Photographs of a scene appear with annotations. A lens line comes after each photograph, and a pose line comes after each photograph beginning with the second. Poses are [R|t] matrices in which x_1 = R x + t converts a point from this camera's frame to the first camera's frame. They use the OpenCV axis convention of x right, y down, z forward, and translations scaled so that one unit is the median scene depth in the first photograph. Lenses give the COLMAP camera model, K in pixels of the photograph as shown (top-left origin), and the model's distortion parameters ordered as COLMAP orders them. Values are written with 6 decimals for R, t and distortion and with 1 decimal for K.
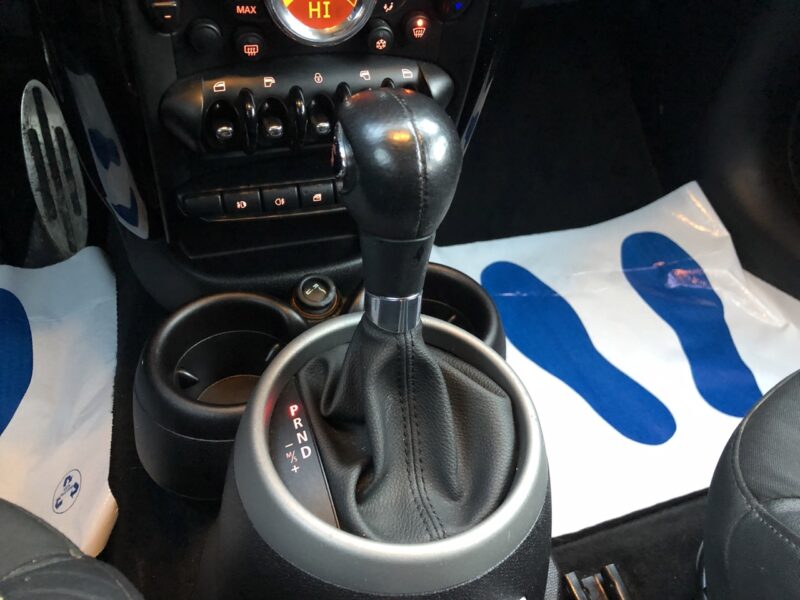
lens RADIAL K [[653.0, 0, 406.4], [0, 653.0, 317.5], [0, 0, 1]] dist [0.005016, -0.013612]
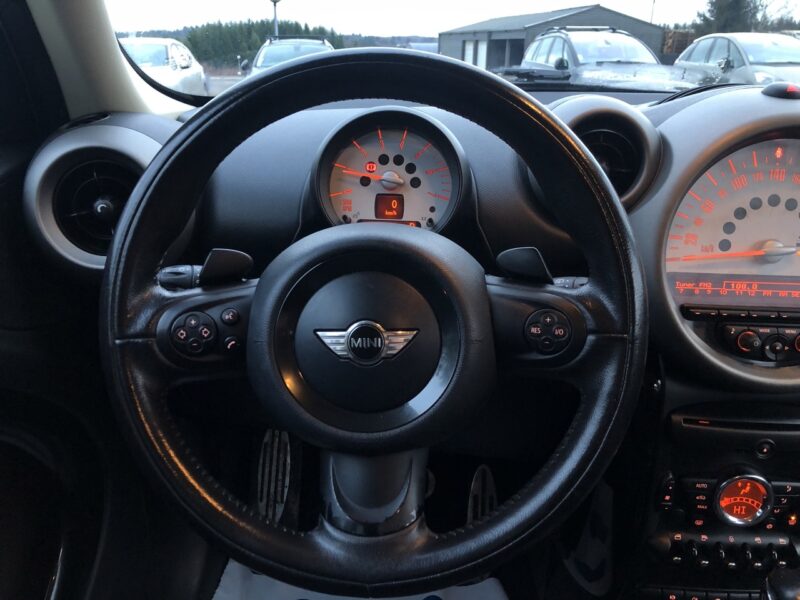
lens RADIAL K [[645.7, 0, 395.5], [0, 645.7, 307.5], [0, 0, 1]] dist [0.019671, -0.002380]
pose [[0.921385, 0.040558, -0.386530, -0.329741], [-0.217306, 0.878316, -0.425839, 0.054618], [0.322224, 0.476357, 0.818081, -1.155055]]
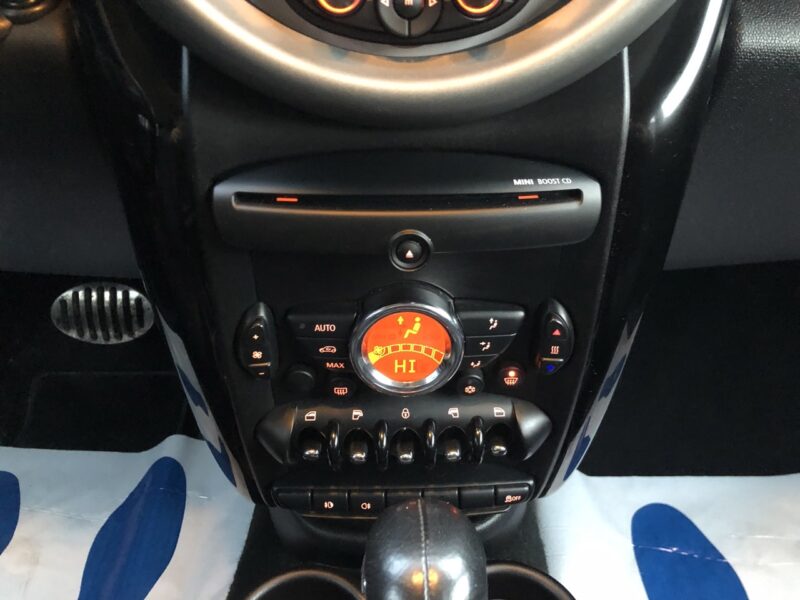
lens RADIAL K [[653.7, 0, 410.5], [0, 653.7, 296.5], [0, 0, 1]] dist [0.018271, -0.009658]
pose [[0.947734, 0.096357, -0.304163, 0.165272], [-0.156023, 0.971513, -0.178379, -0.363553], [0.278311, 0.216512, 0.935770, 0.008874]]
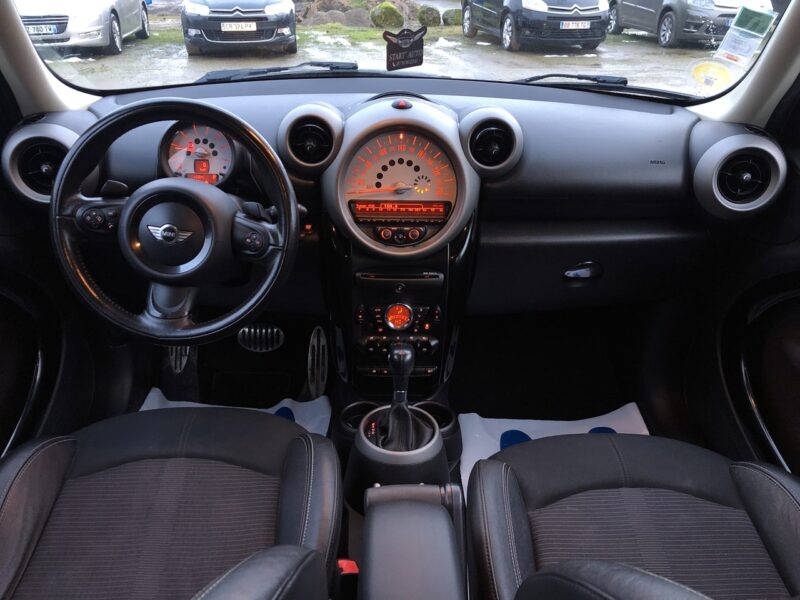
lens RADIAL K [[653.0, 0, 406.4], [0, 653.0, 317.5], [0, 0, 1]] dist [0.005016, -0.013612]
pose [[0.947263, 0.065372, -0.313719, 1.043872], [-0.169208, 0.933408, -0.316415, 0.669903], [0.272143, 0.352811, 0.895244, -2.284413]]
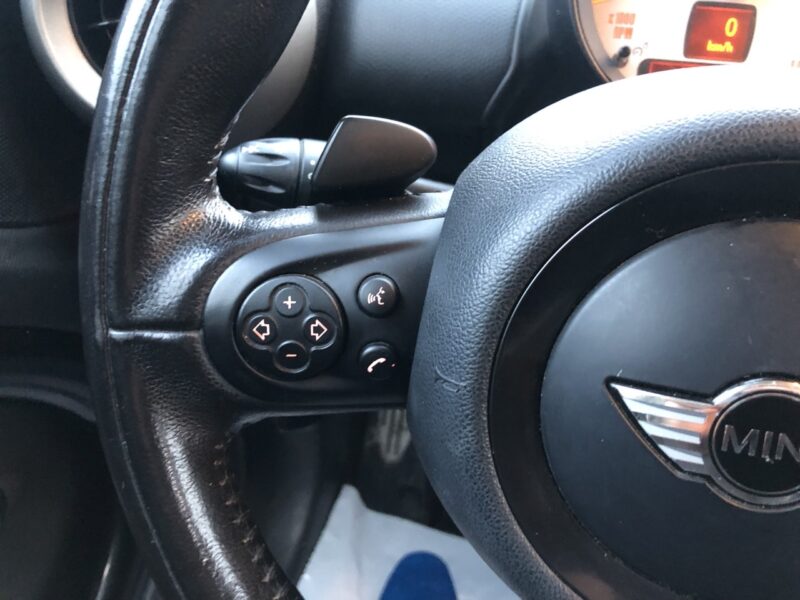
lens RADIAL K [[661.3, 0, 401.3], [0, 661.3, 303.2], [0, 0, 1]] dist [0.008305, -0.003040]
pose [[0.830953, 0.223381, -0.509527, -0.857020], [-0.356195, 0.917143, -0.178812, -0.322447], [0.427366, 0.330076, 0.841670, -0.621545]]
